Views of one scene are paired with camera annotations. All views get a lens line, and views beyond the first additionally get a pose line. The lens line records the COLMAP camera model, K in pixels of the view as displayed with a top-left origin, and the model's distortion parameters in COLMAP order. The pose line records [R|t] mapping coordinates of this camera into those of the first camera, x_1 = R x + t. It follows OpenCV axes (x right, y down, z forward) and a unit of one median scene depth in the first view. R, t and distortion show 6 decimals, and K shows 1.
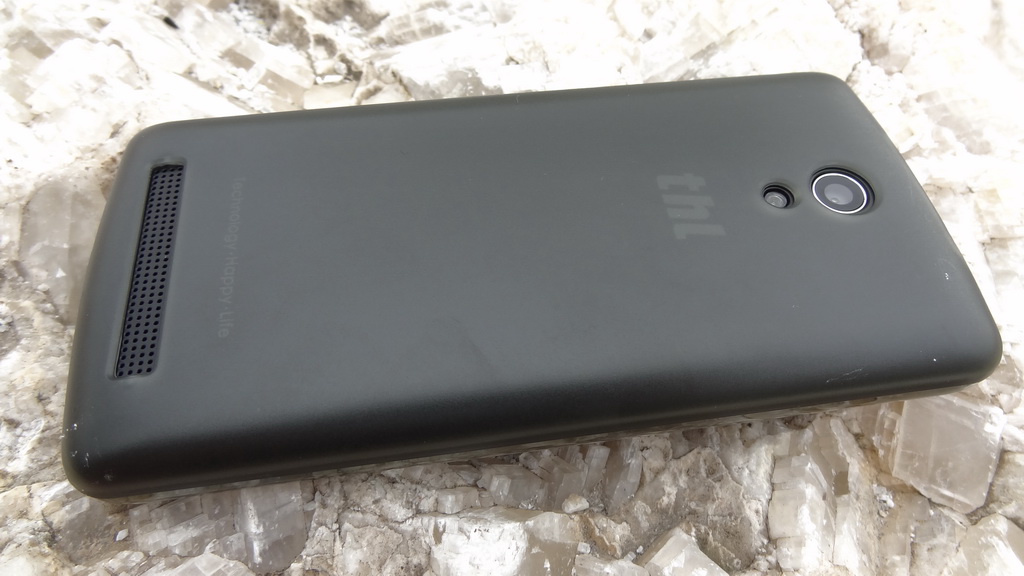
lens RADIAL K [[710.5, 0, 512.0], [0, 710.5, 288.0], [0, 0, 1]] dist [-0.003048, 0.004099]
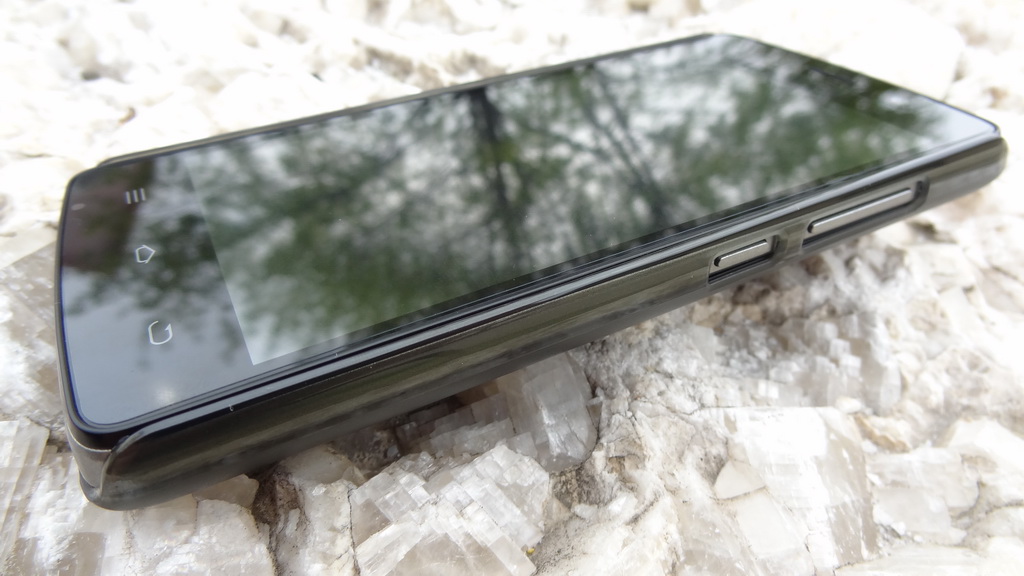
lens RADIAL K [[710.5, 0, 512.0], [0, 710.5, 288.0], [0, 0, 1]] dist [-0.003048, 0.004099]
pose [[0.996651, -0.072668, 0.037505, -0.412150], [0.079882, 0.963278, -0.256350, 0.390504], [-0.017500, 0.258487, 0.965856, 0.056143]]
